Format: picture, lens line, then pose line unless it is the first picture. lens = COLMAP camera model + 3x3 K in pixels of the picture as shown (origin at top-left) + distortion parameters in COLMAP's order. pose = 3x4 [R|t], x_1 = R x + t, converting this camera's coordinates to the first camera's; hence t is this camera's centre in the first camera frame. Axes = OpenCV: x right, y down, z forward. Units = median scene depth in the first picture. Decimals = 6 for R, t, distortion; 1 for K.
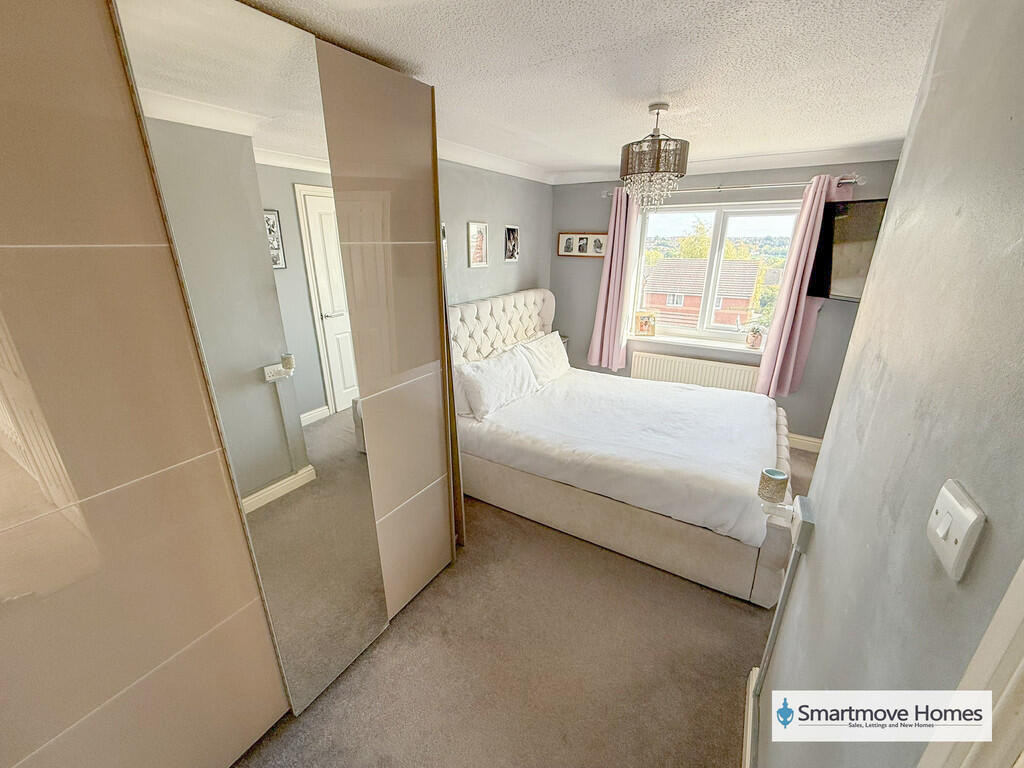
lens RADIAL K [[409.1, 0, 506.7], [0, 409.1, 385.6], [0, 0, 1]] dist [0.000505, -0.000618]
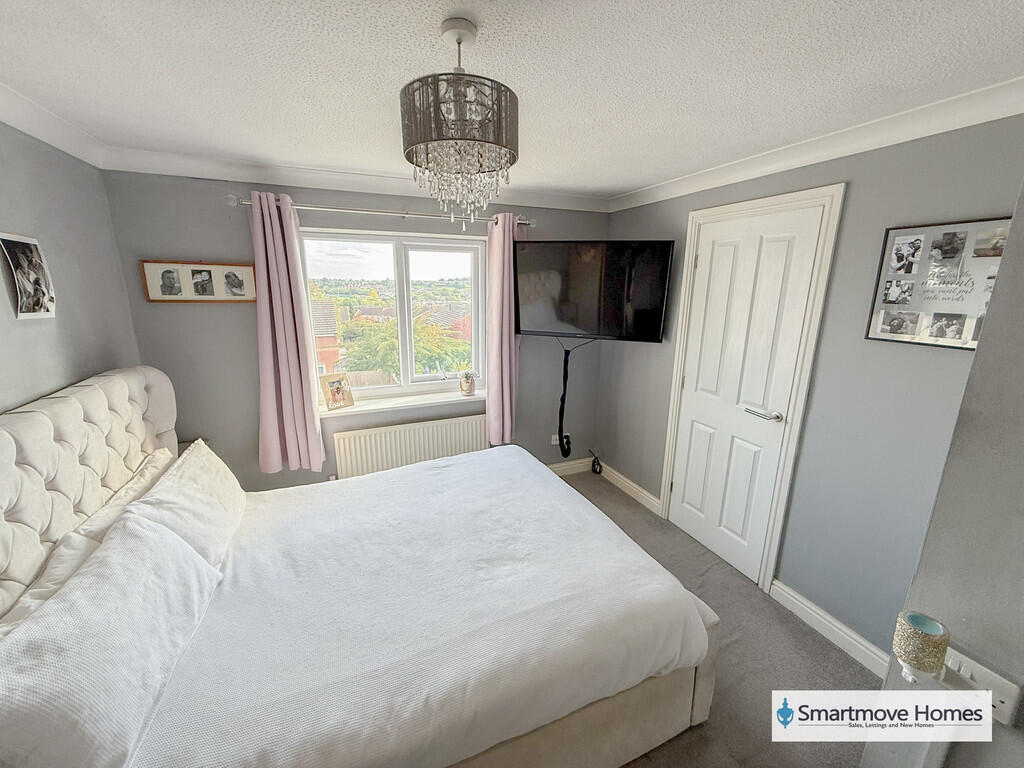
lens RADIAL K [[409.1, 0, 508.5], [0, 409.1, 383.2], [0, 0, 1]] dist [0.000505, -0.000618]
pose [[0.578159, -0.189696, 0.793567, -0.055367], [0.266090, 0.963261, 0.036398, -0.123290], [-0.771316, 0.190116, 0.607394, 0.375131]]
